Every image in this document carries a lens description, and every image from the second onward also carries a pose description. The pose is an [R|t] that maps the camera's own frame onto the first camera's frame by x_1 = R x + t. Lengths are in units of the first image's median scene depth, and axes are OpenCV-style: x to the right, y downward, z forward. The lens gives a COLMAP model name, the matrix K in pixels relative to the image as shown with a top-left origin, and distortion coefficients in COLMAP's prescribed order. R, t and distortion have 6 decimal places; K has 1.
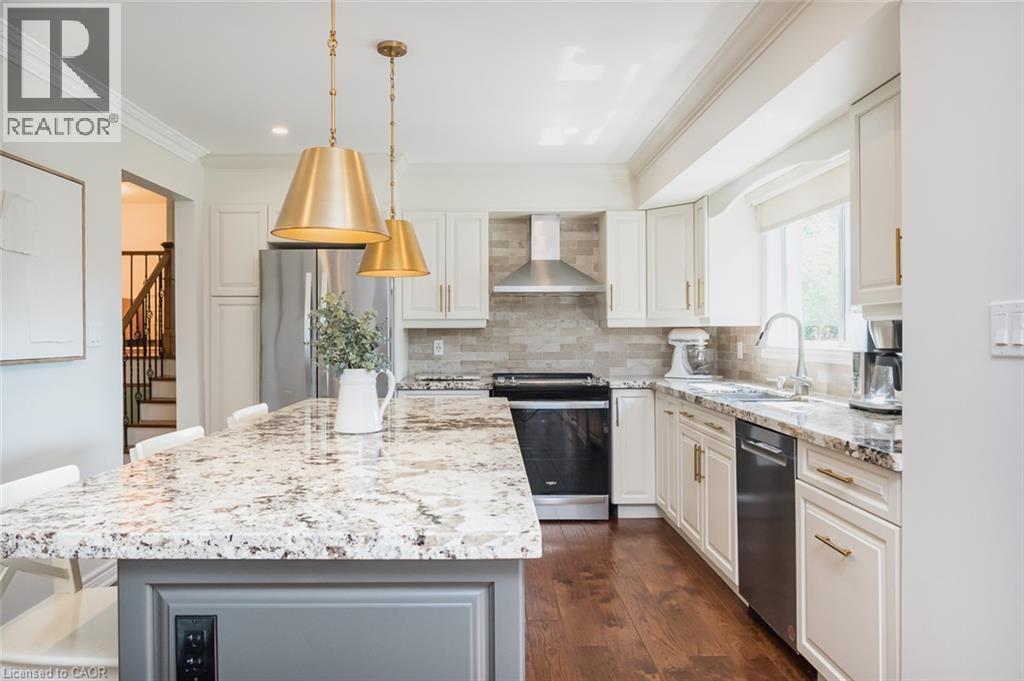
lens RADIAL K [[677.5, 0, 480.1], [0, 677.5, 333.9], [0, 0, 1]] dist [-0.000272, -0.020510]
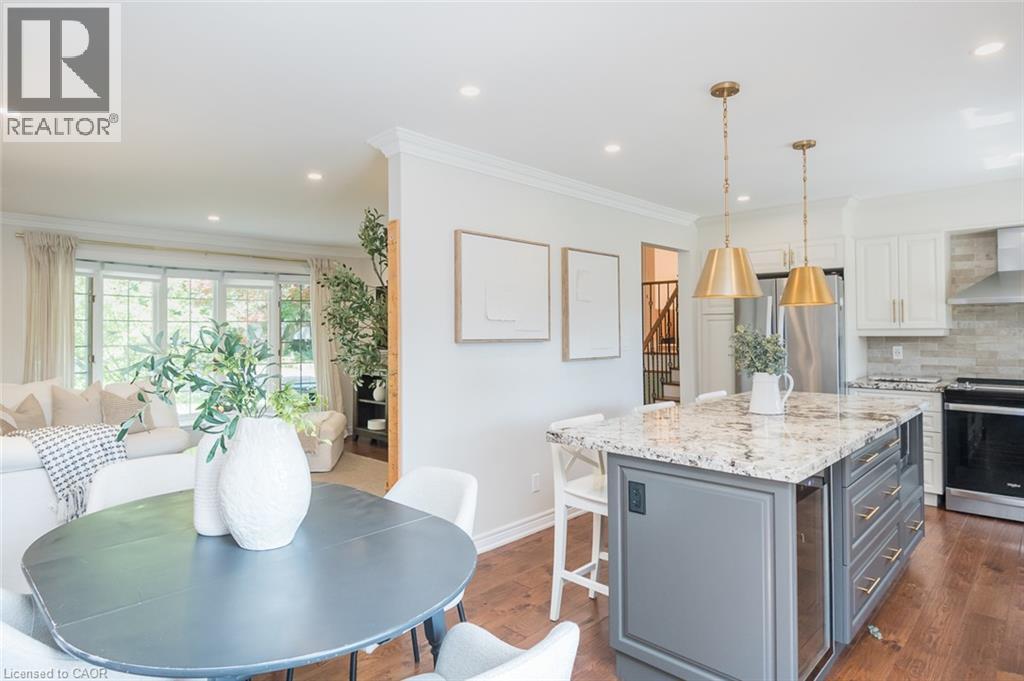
lens RADIAL K [[677.5, 0, 480.1], [0, 677.5, 333.9], [0, 0, 1]] dist [-0.000272, -0.020510]
pose [[0.694489, 0.011088, -0.719418, 0.285557], [0.008187, 0.999695, 0.023311, -0.046268], [0.719457, -0.022079, 0.694186, -0.318612]]
